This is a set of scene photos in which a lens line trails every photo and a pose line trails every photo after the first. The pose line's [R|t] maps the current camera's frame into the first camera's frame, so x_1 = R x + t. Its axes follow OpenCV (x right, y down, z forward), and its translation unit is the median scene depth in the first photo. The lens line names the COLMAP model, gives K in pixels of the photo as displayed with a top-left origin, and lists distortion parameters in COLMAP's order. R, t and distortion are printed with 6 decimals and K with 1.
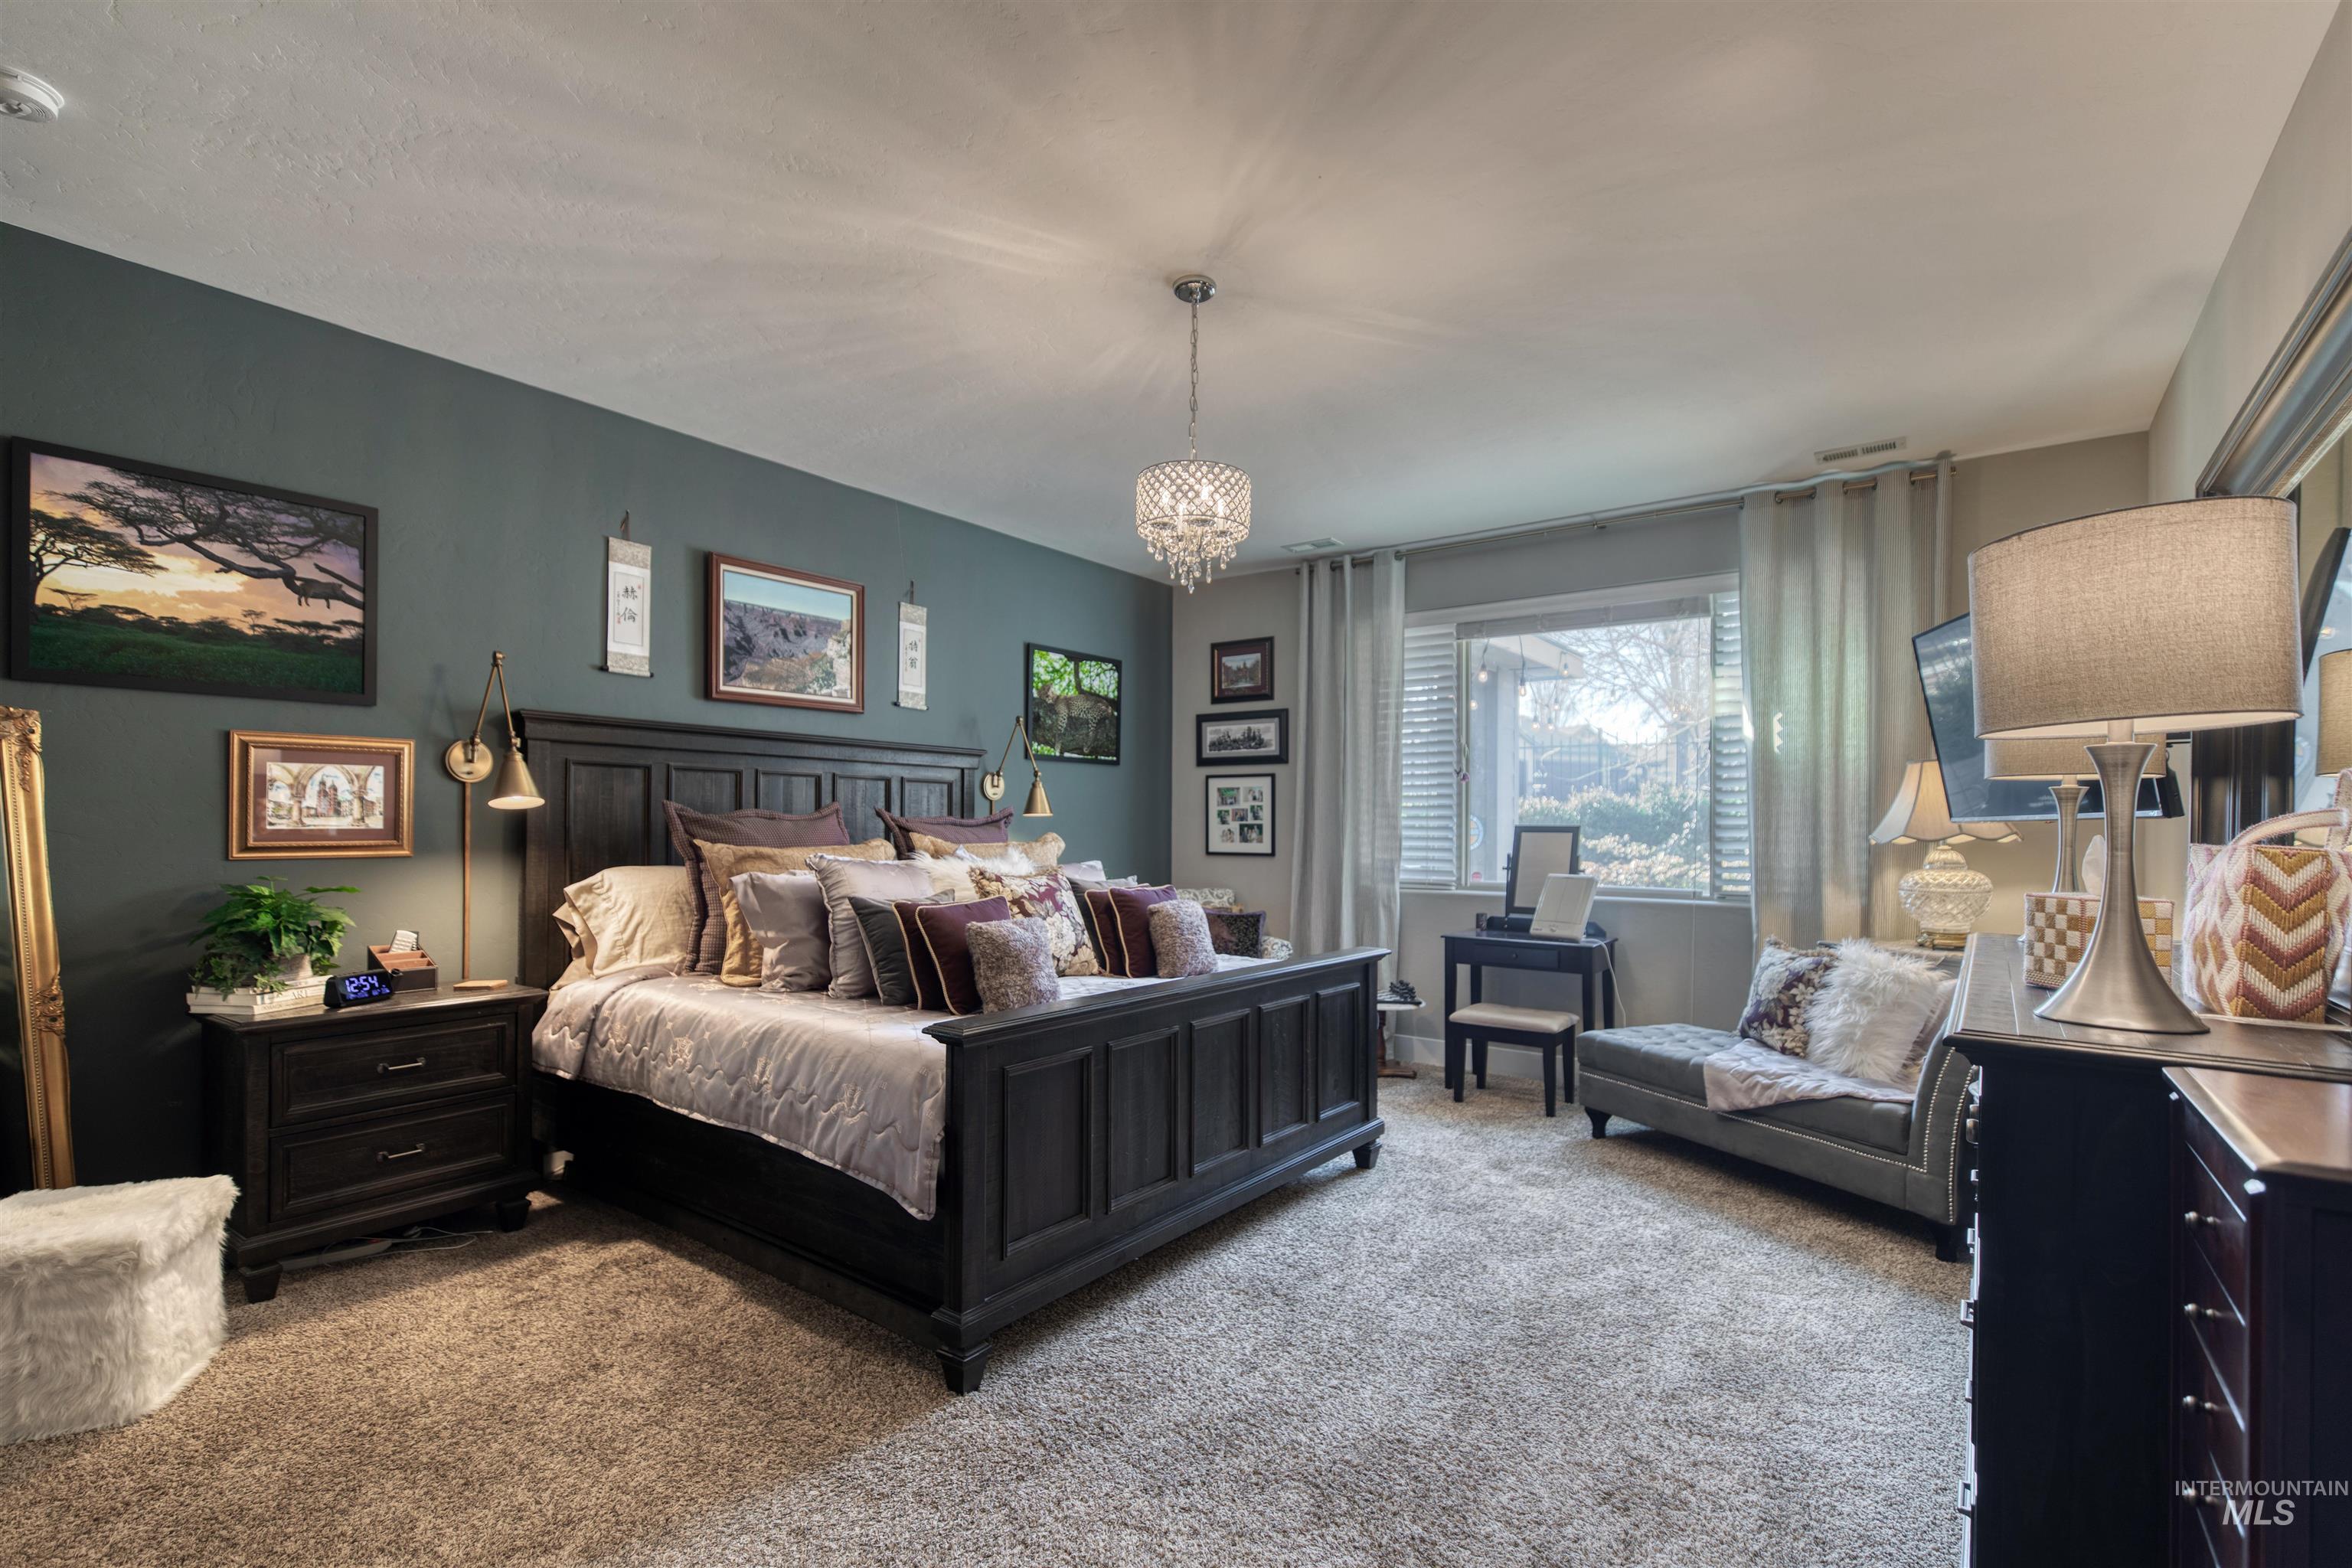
lens RADIAL K [[1061.0, 0, 1160.1], [0, 1061.0, 827.4], [0, 0, 1]] dist [0.003688, 0.000711]
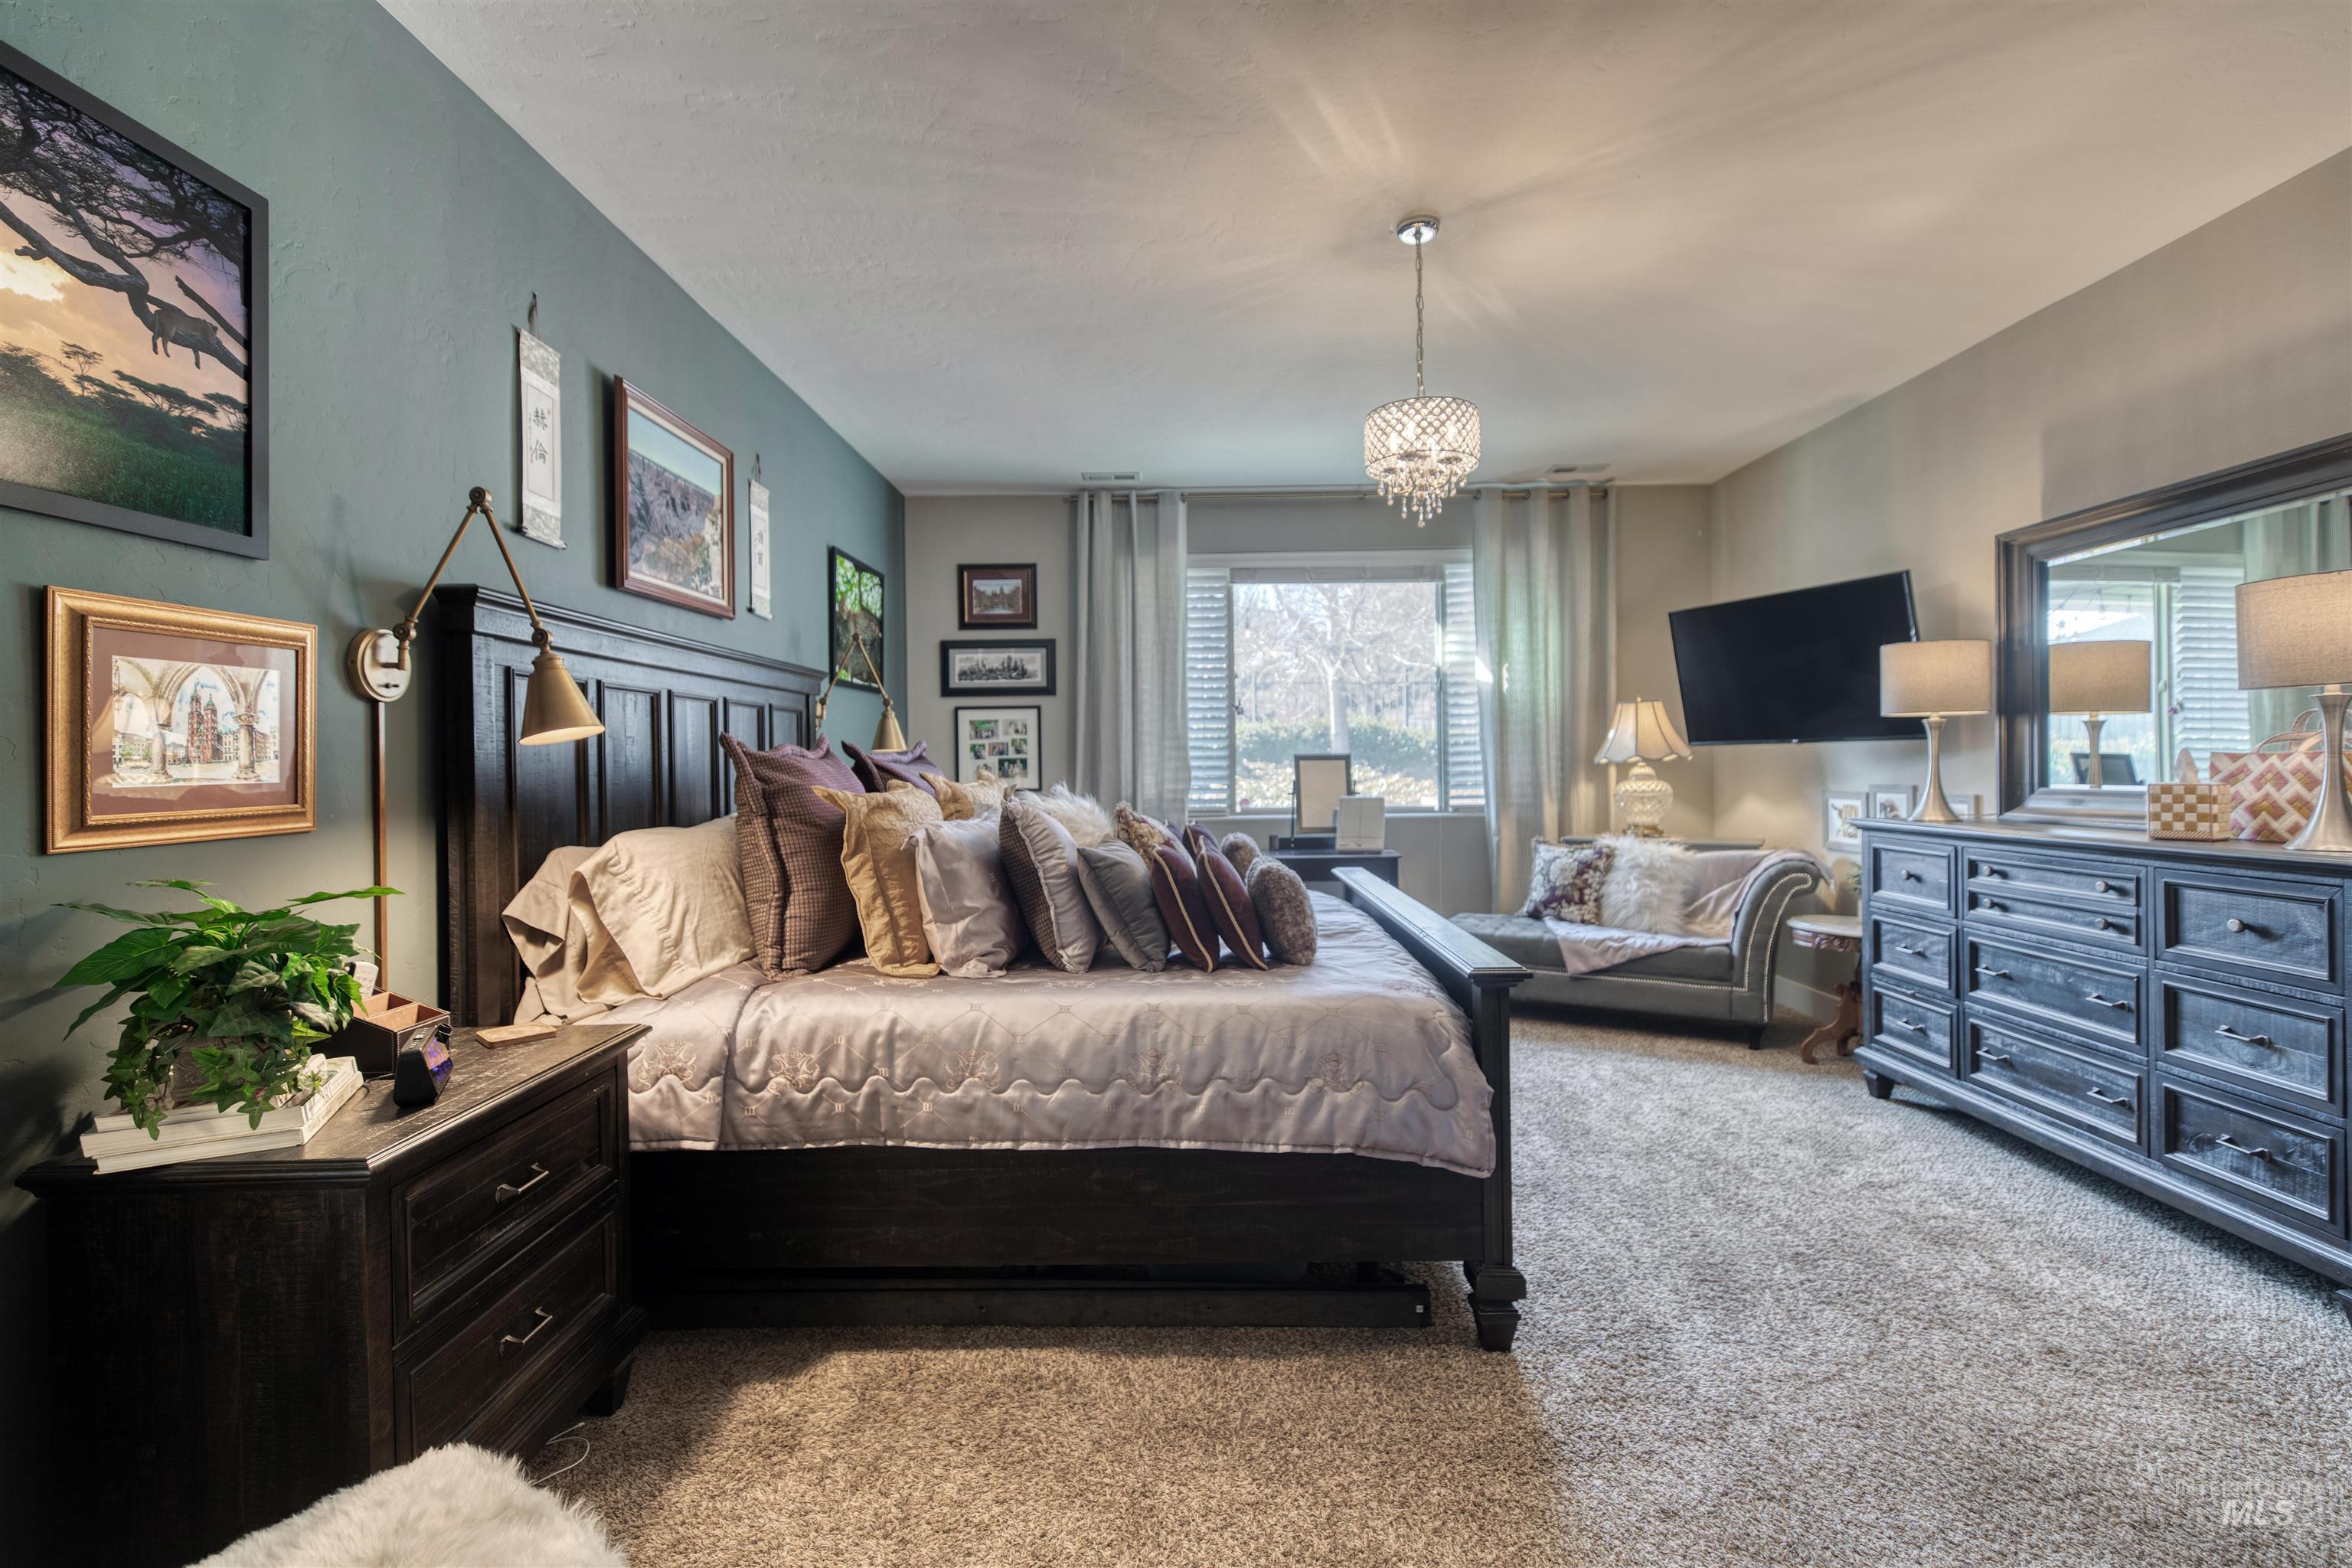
lens RADIAL K [[1061.0, 0, 1167.9], [0, 1061.0, 765.9], [0, 0, 1]] dist [0.003688, 0.000711]
pose [[0.808748, -0.020593, 0.587795, -0.639712], [0.019225, 0.999778, 0.008574, -0.003494], [-0.587842, 0.004366, 0.808964, 0.263344]]
